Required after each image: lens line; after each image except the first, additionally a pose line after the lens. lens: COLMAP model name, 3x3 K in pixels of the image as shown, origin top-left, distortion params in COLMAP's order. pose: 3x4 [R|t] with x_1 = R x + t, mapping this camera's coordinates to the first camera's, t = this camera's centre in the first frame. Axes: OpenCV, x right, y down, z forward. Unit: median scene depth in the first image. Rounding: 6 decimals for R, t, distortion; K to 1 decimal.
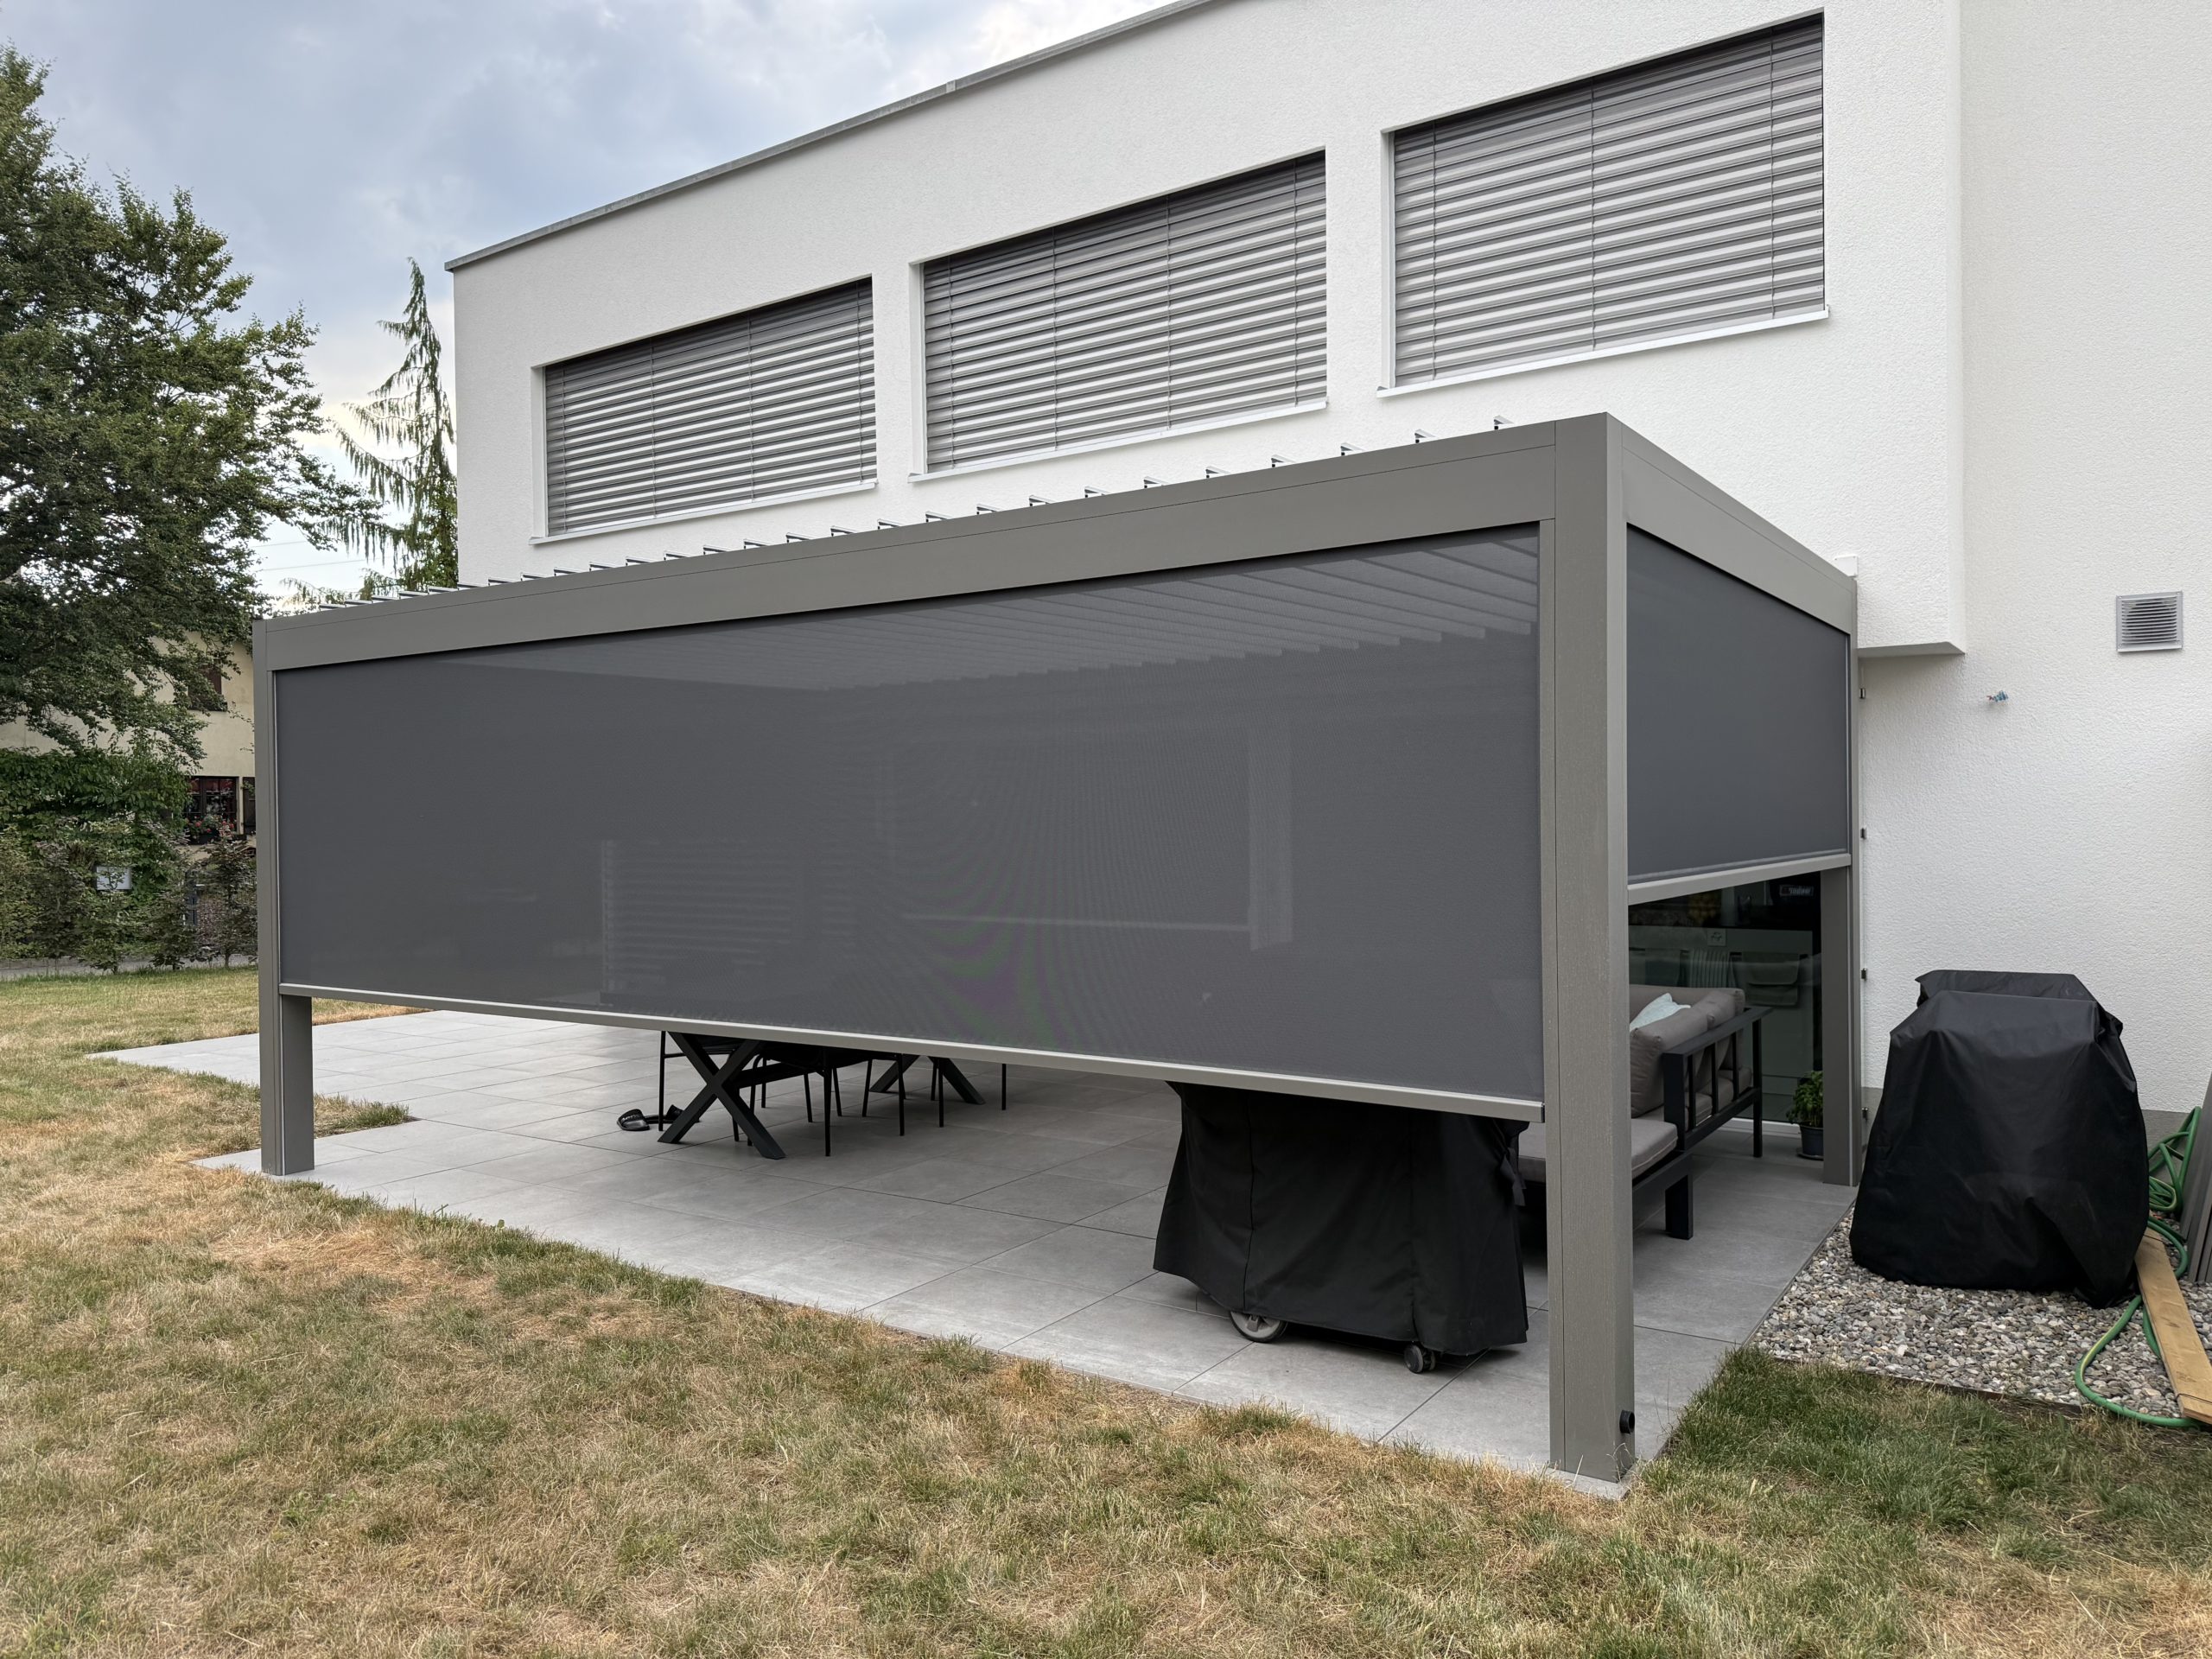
lens RADIAL K [[1662.4, 0, 1106.0], [0, 1662.4, 829.5], [0, 0, 1]] dist [0.016449, -0.002046]
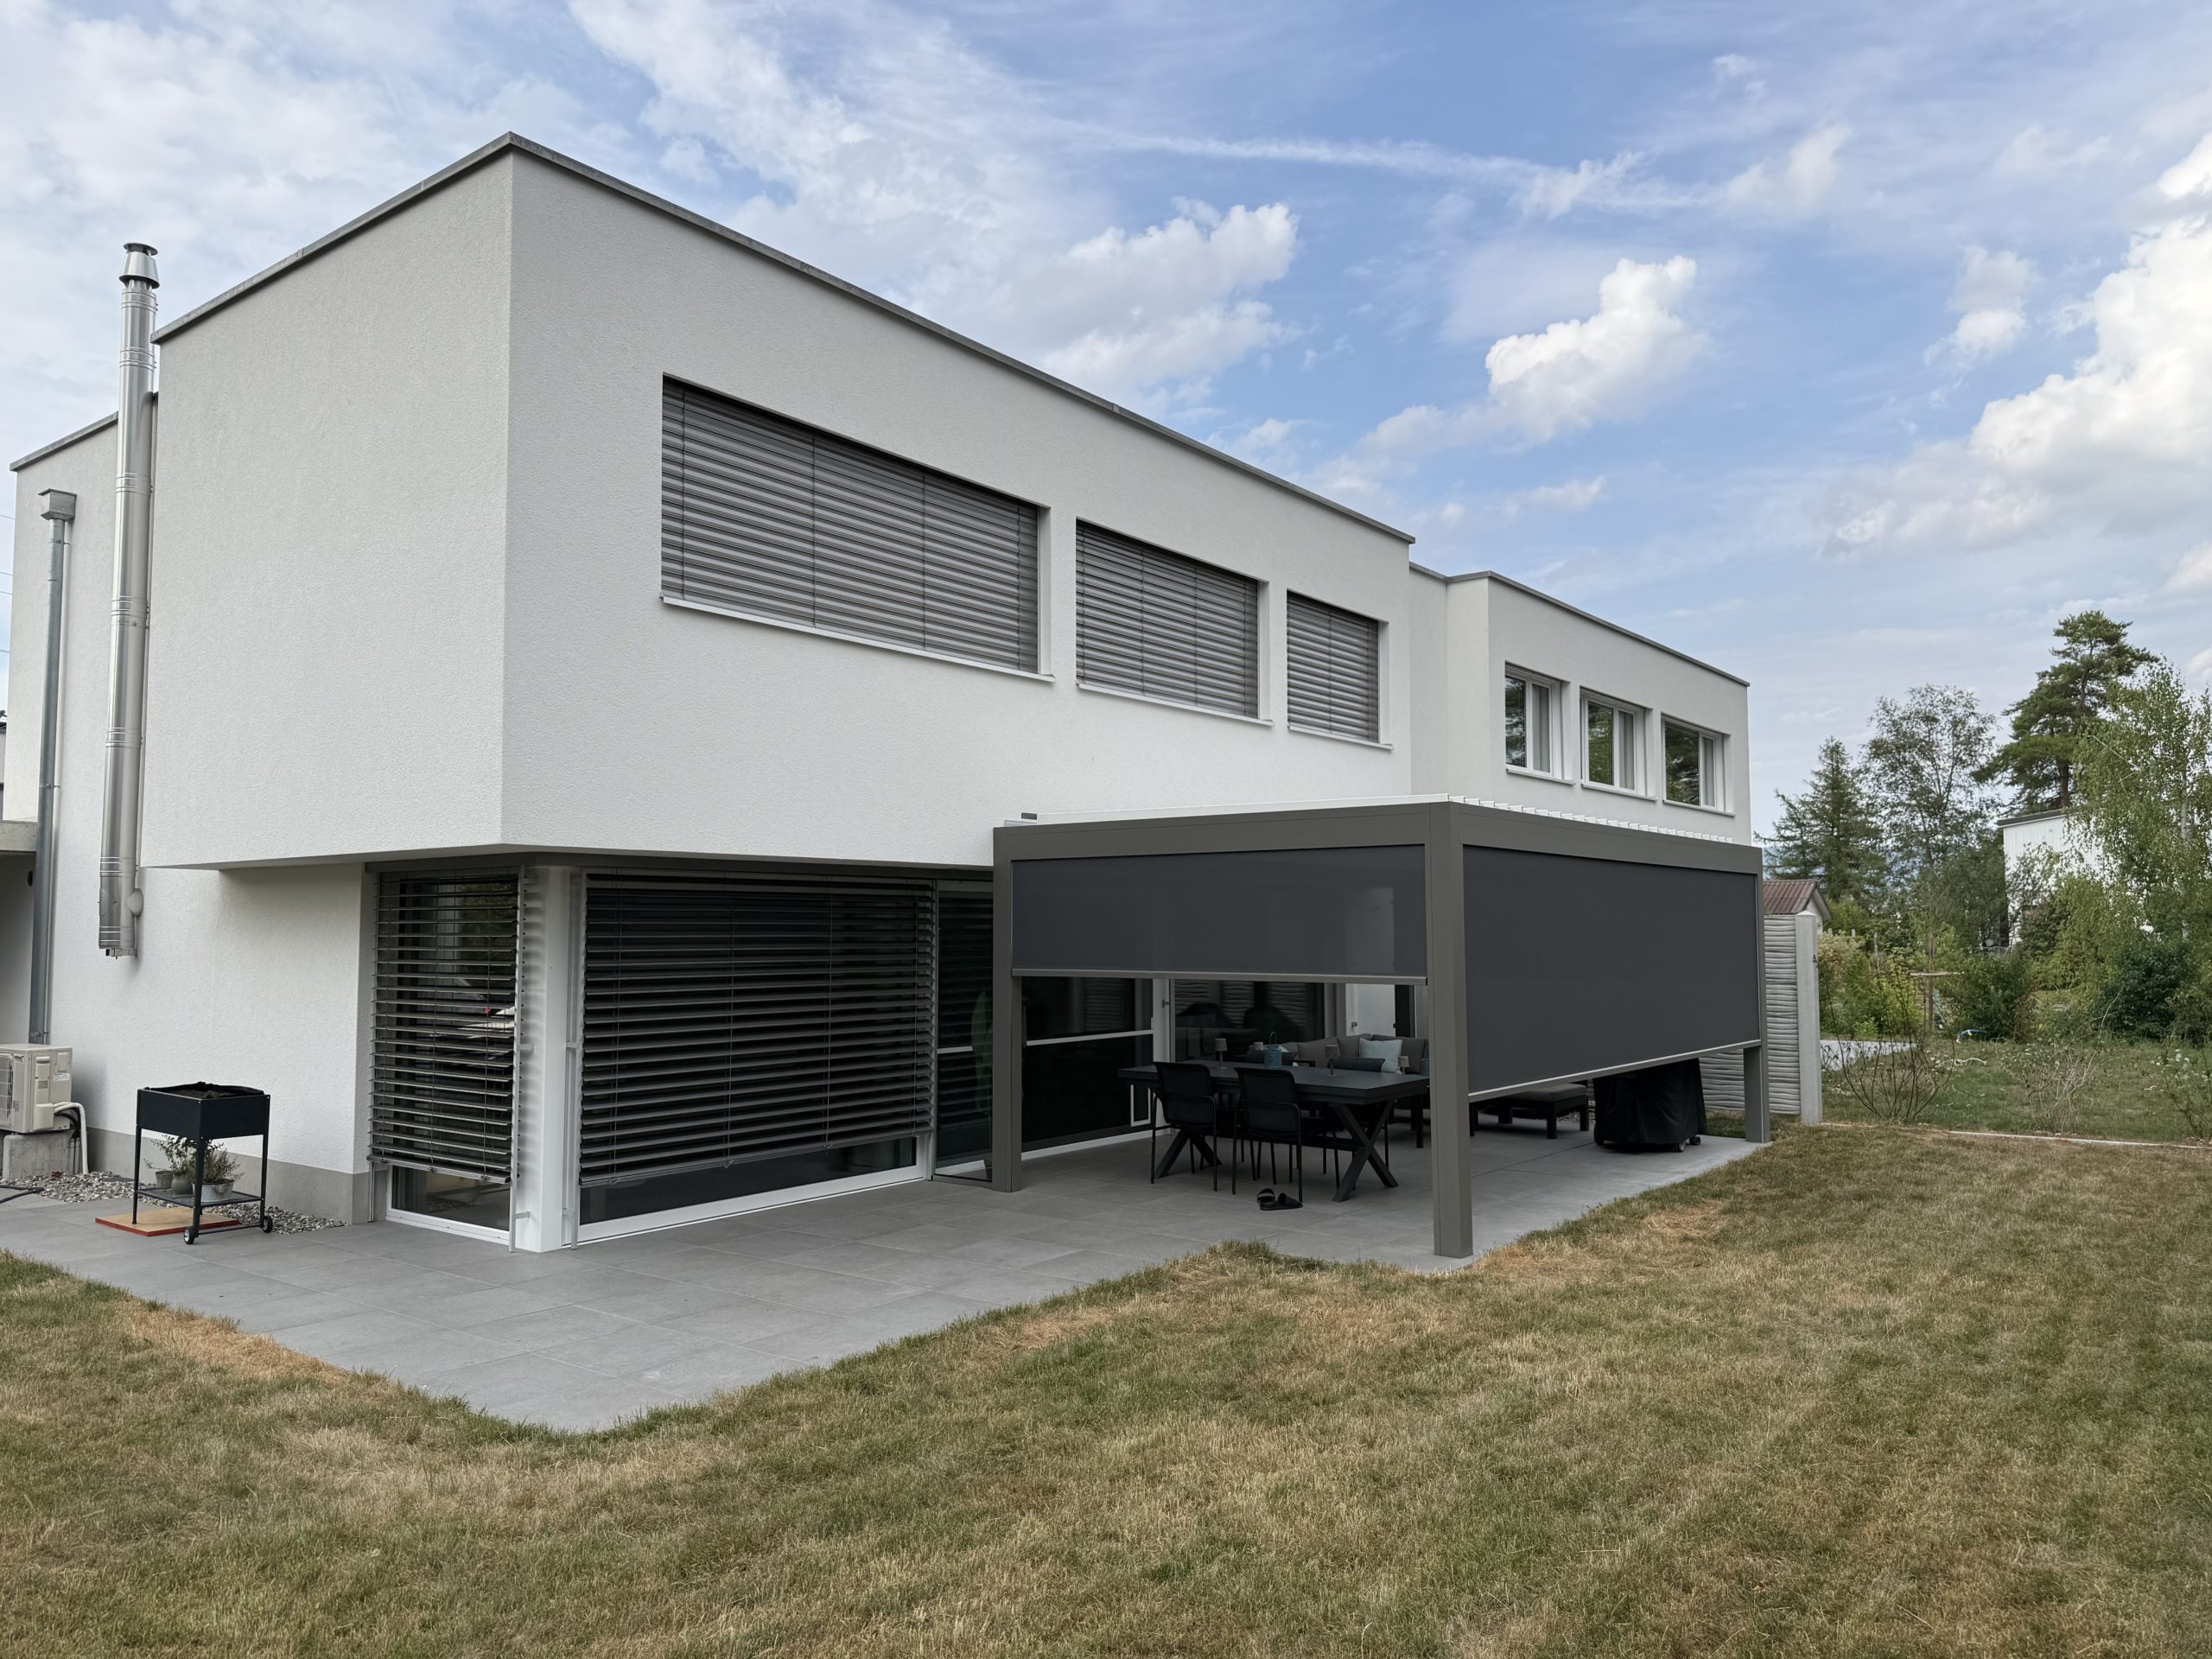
lens RADIAL K [[1523.4, 0, 1121.4], [0, 1523.4, 832.6], [0, 0, 1]] dist [0.000104, 0.002143]
pose [[0.028404, 0.080661, 0.996337, -1.327951], [0.011274, 0.996650, -0.081008, -0.008616], [-0.999533, 0.013534, 0.027399, 1.004342]]
